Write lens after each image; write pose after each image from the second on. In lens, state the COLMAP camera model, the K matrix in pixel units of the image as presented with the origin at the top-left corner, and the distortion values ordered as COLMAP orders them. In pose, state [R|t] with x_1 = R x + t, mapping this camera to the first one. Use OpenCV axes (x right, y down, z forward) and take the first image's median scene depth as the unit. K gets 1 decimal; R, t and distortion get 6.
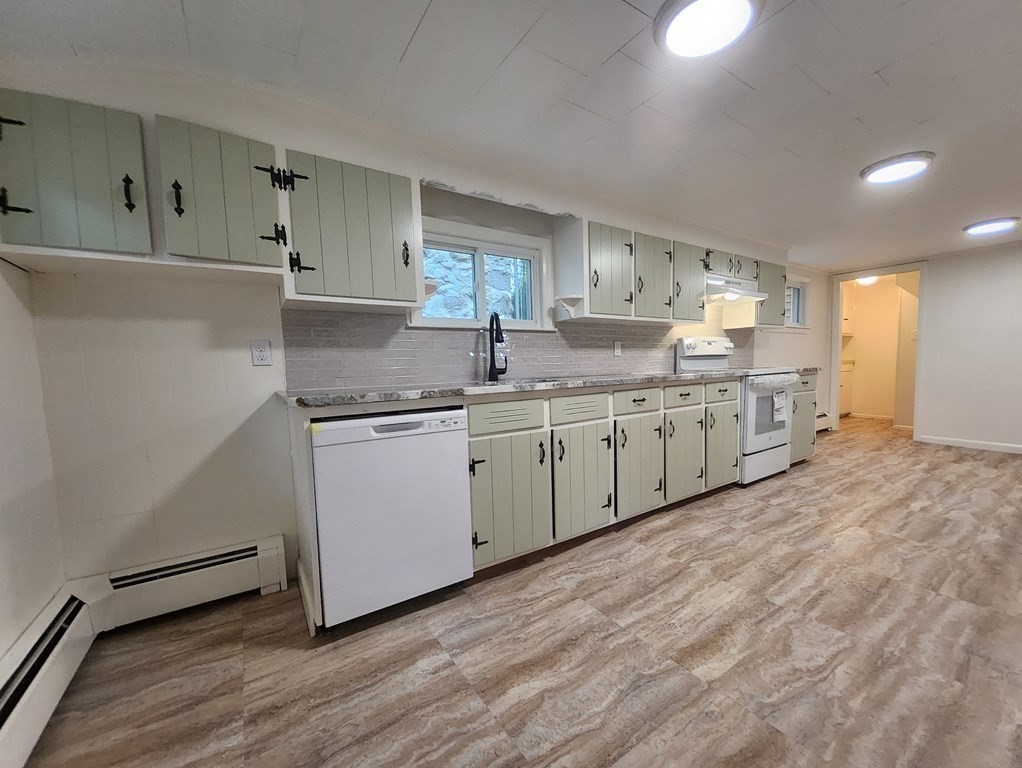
lens RADIAL K [[405.3, 0, 526.8], [0, 405.3, 395.6], [0, 0, 1]] dist [-0.013469, -0.000147]
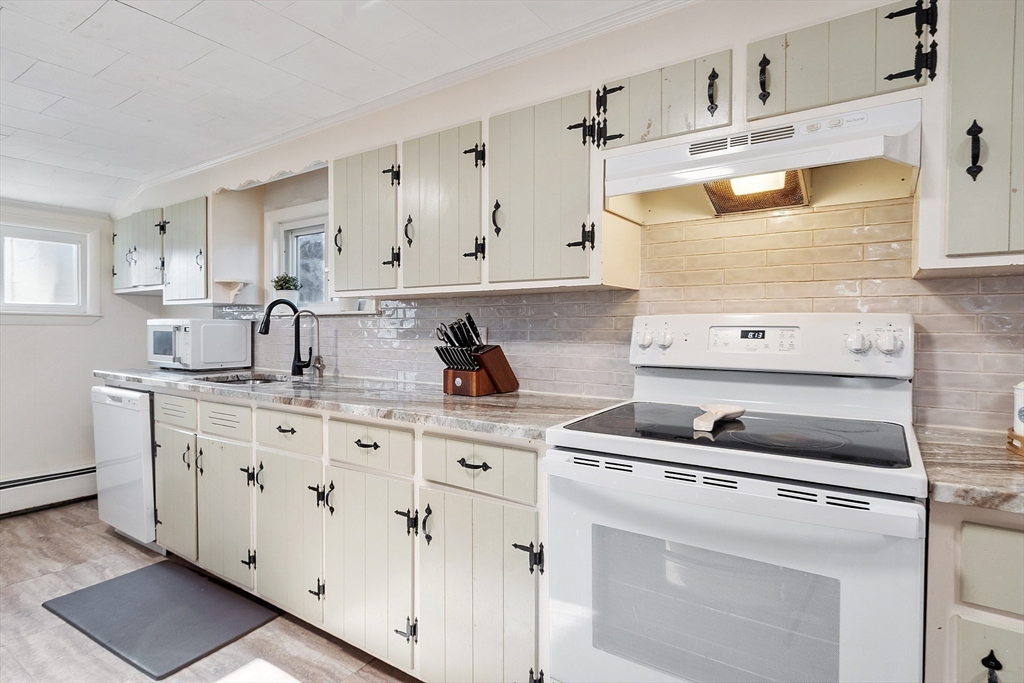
lens RADIAL K [[533.0, 0, 524.0], [0, 533.0, 342.1], [0, 0, 1]] dist [0.000120, 0.001225]
pose [[0.367468, 0.048075, -0.928793, 0.899313], [-0.089818, 0.995830, 0.016009, -0.129485], [0.925689, 0.077540, 0.370254, 0.772691]]
